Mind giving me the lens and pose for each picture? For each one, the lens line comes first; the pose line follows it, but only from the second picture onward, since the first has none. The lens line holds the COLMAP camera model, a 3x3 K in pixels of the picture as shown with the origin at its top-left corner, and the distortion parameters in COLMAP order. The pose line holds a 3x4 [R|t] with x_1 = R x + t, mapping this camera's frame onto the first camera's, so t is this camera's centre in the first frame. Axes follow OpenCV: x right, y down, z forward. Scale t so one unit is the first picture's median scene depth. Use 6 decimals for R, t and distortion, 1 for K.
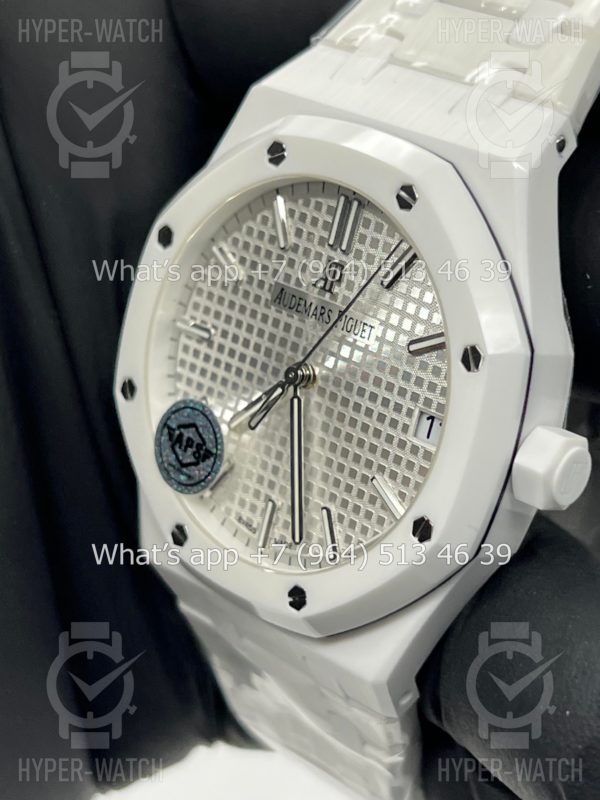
lens RADIAL K [[1844.9, 0, 285.1], [0, 1844.9, 405.4], [0, 0, 1]] dist [0.223951, 0.000000]
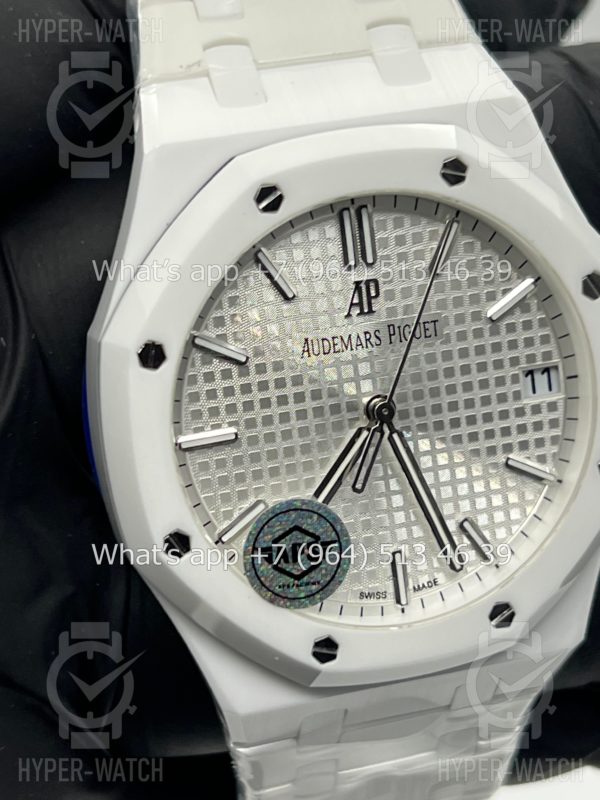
lens RADIAL K [[1844.9, 0, 278.0], [0, 1844.9, 396.0], [0, 0, 1]] dist [0.223951, 0.000000]
pose [[0.515911, -0.436054, 0.737356, -0.674135], [0.435180, 0.874819, 0.212860, -0.234197], [-0.737871, 0.211066, 0.641091, 0.450282]]
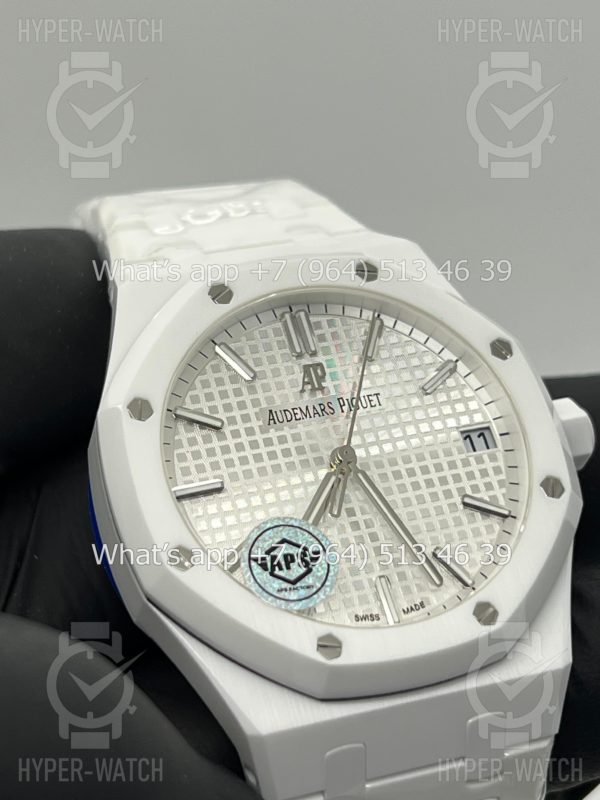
lens RADIAL K [[1844.9, 0, 263.3], [0, 1844.9, 422.9], [0, 0, 1]] dist [0.223951, 0.000000]
pose [[0.488224, -0.041816, 0.871716, -0.918255], [0.567013, 0.774509, -0.280416, 0.233955], [-0.663426, 0.631180, 0.401844, 0.588503]]
